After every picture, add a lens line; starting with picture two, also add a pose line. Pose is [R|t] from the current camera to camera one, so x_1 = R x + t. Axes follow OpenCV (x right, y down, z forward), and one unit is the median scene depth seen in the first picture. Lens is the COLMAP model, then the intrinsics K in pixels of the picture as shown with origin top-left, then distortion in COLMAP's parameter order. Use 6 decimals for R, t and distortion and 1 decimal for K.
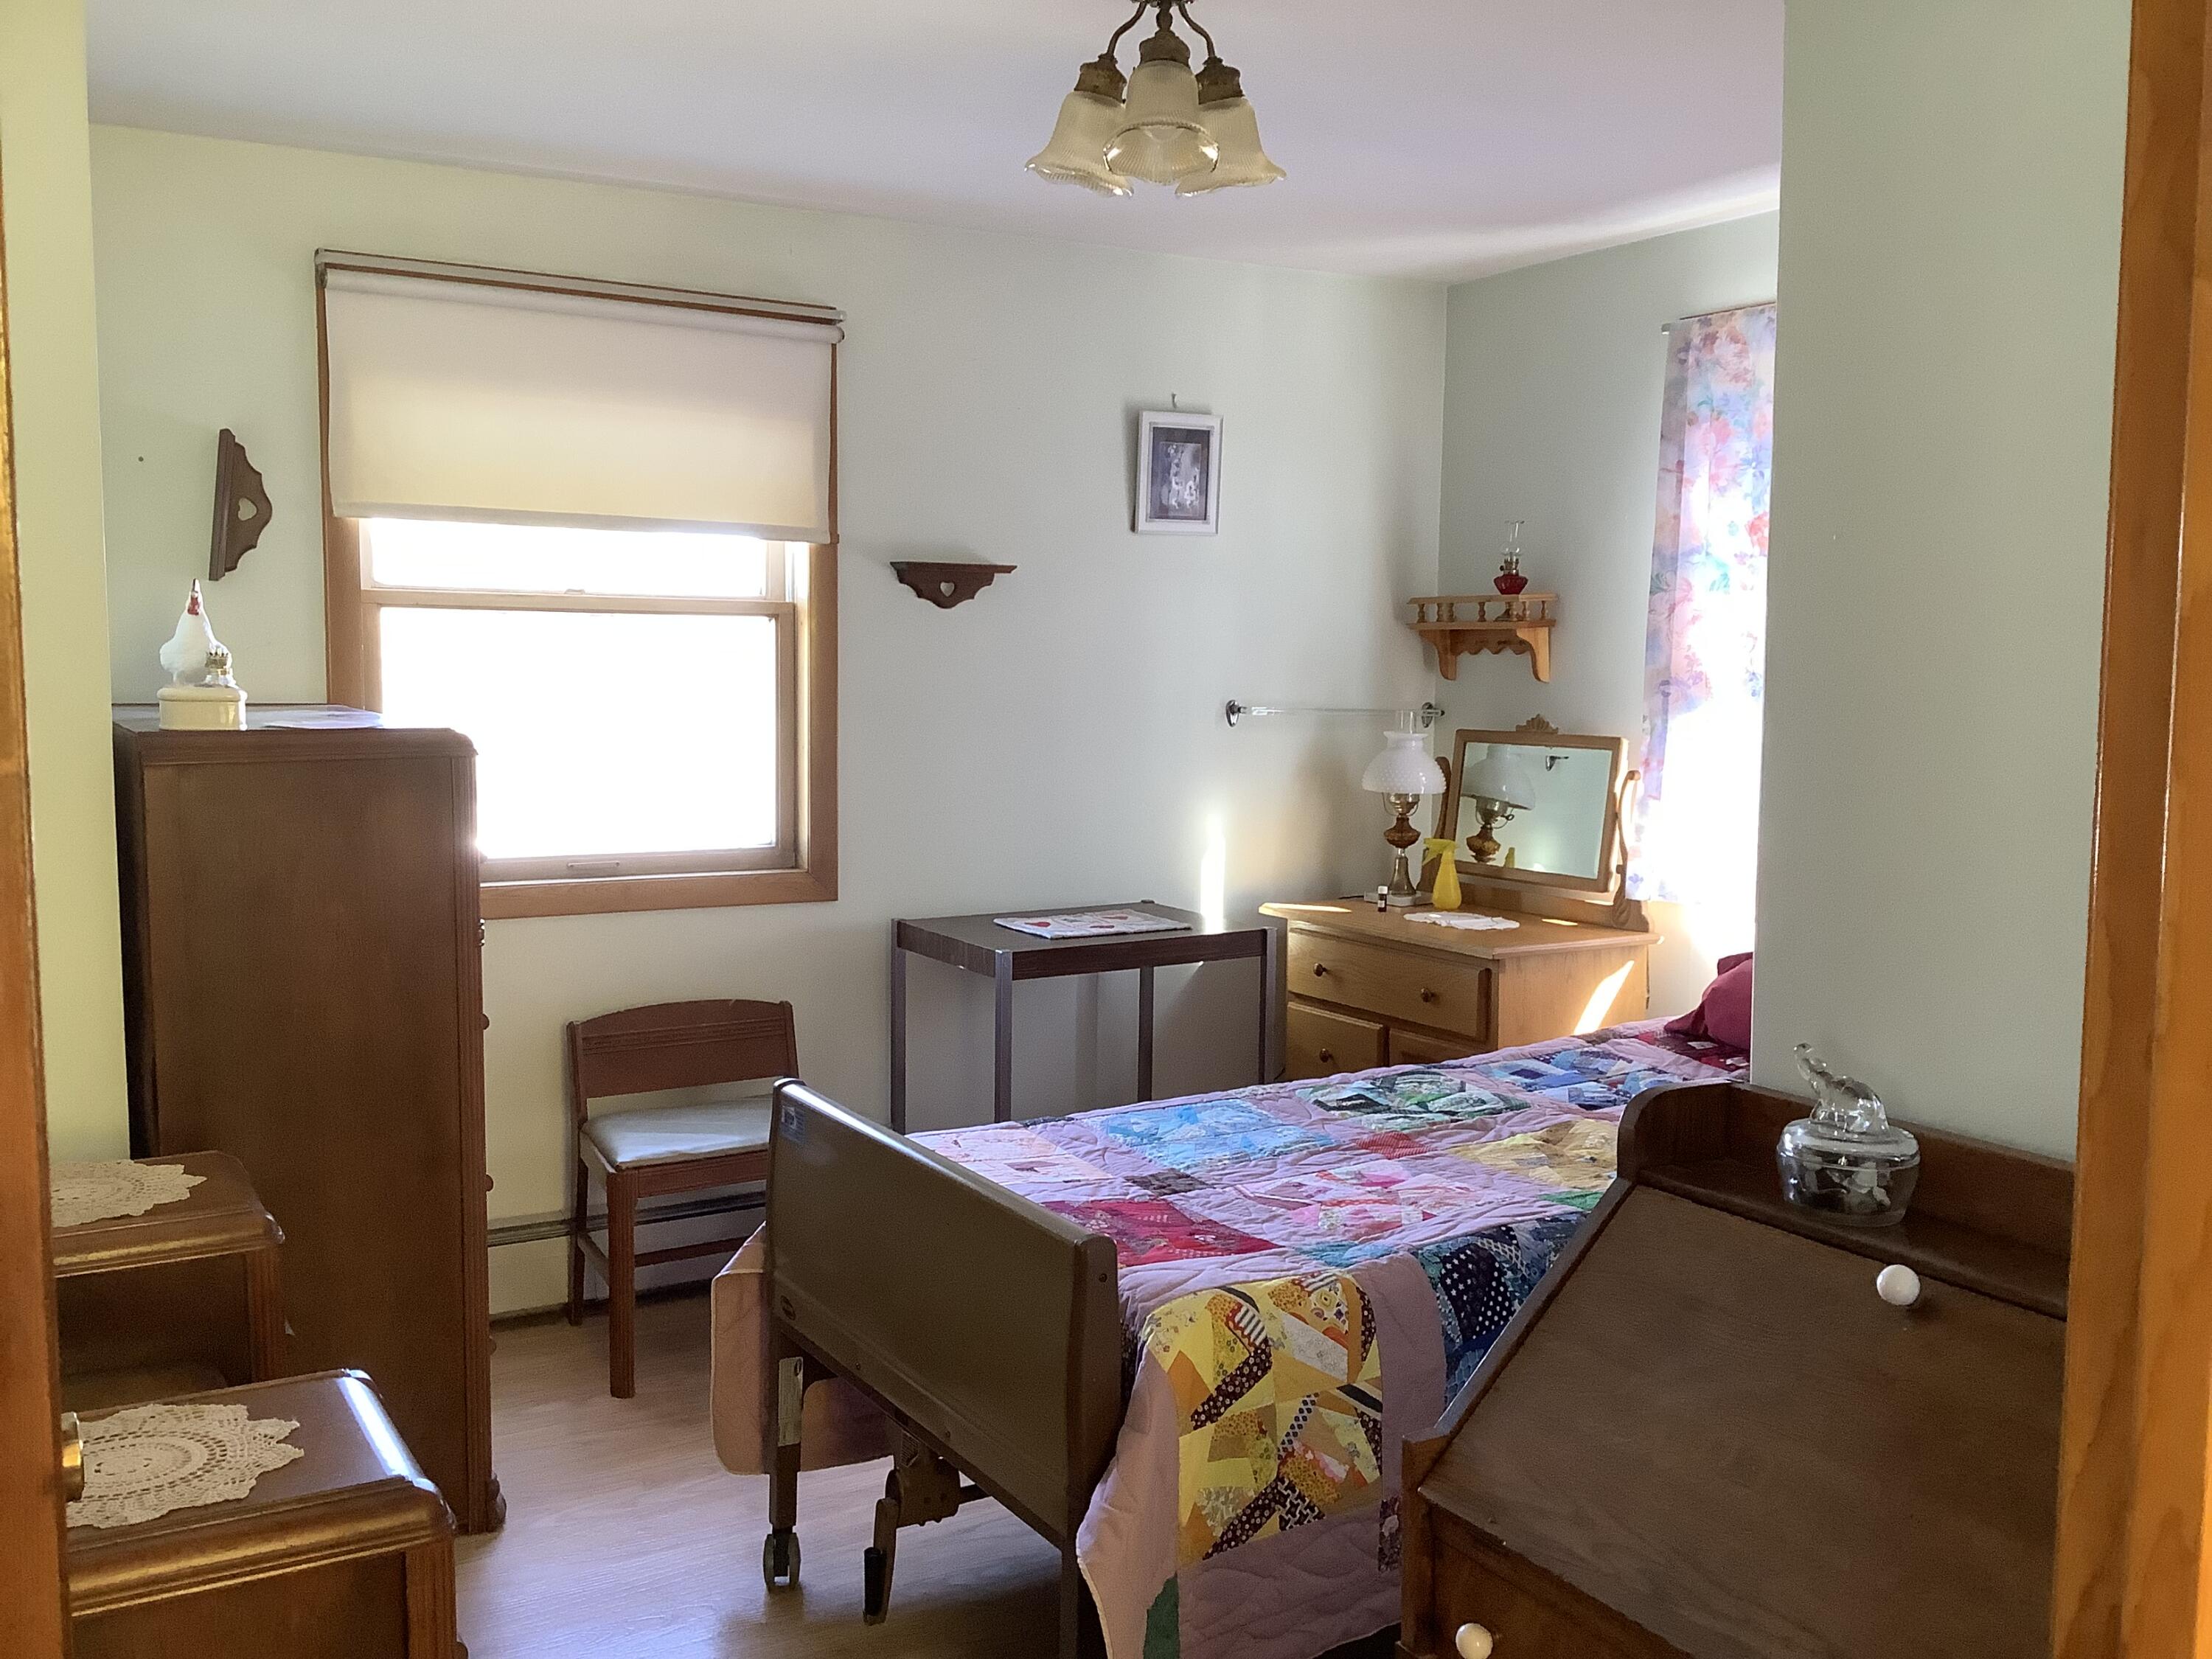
lens RADIAL K [[2020.0, 0, 1100.6], [0, 2020.0, 821.3], [0, 0, 1]] dist [0.088407, -0.176425]
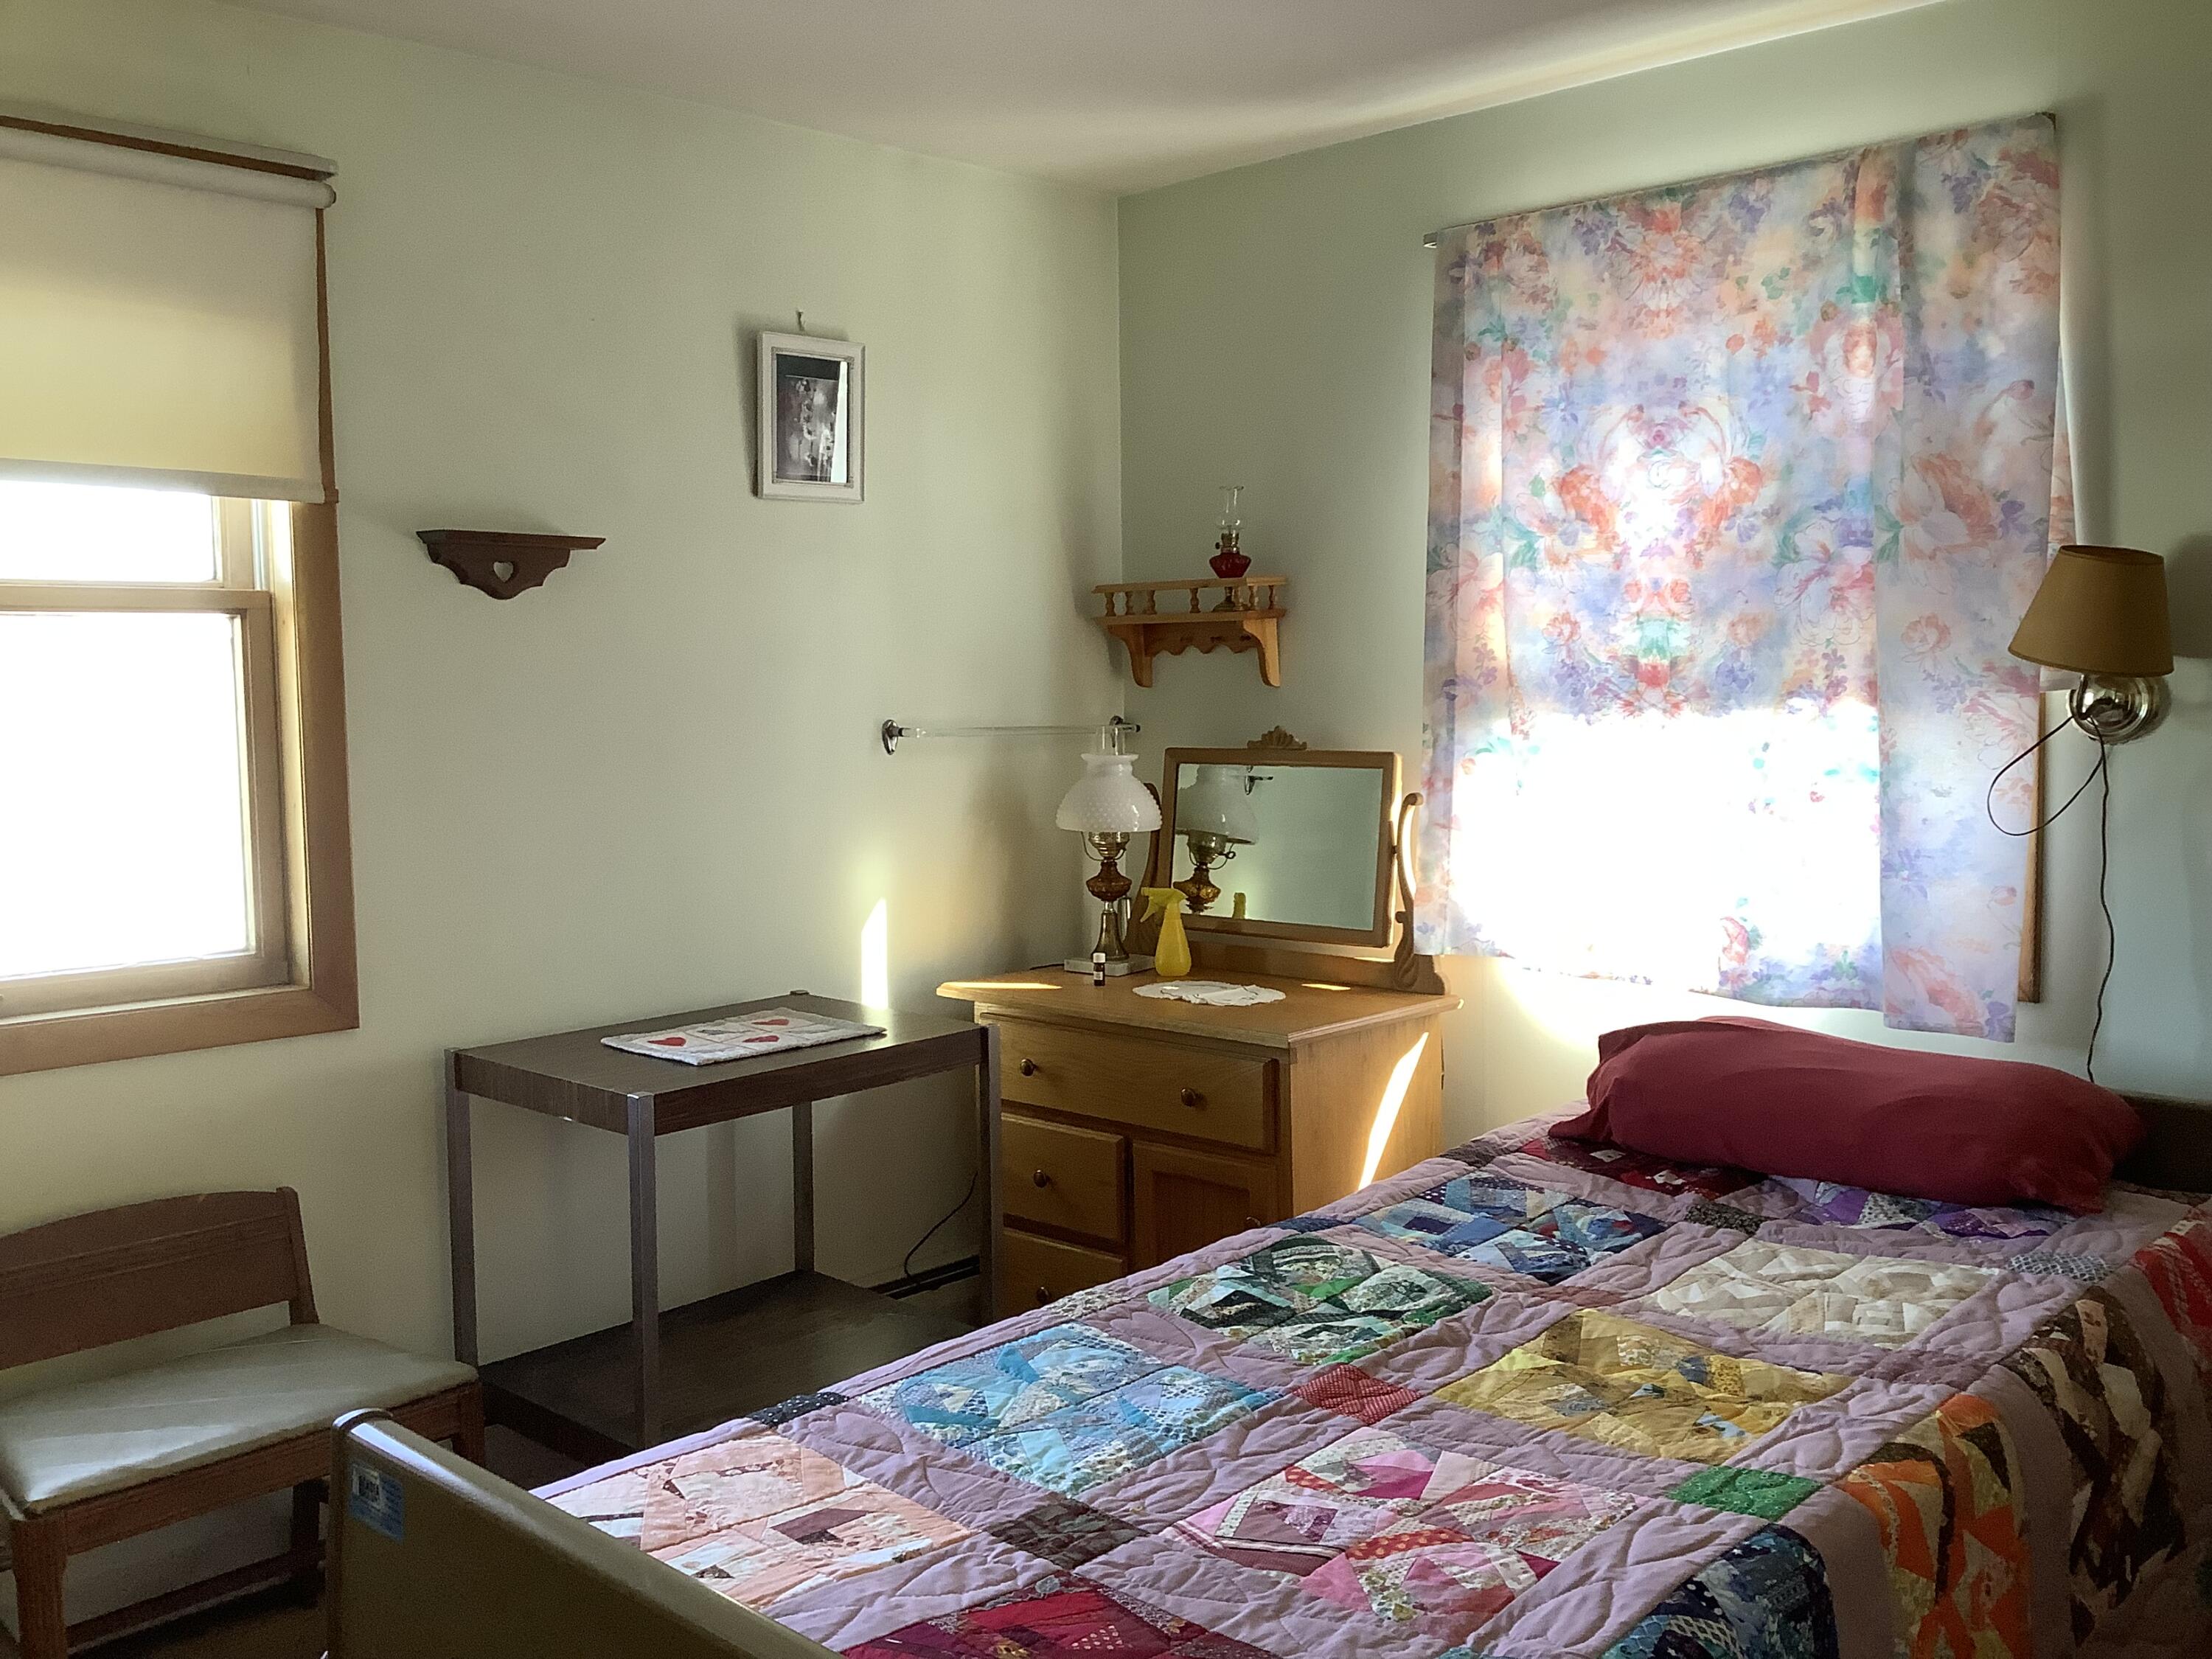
lens RADIAL K [[2020.0, 0, 1121.5], [0, 2020.0, 836.1], [0, 0, 1]] dist [0.088407, -0.176425]
pose [[0.961968, -0.043353, 0.269700, -0.065219], [0.044087, 0.999022, 0.003342, -0.016307], [-0.269582, 0.008676, 0.962938, 0.269226]]
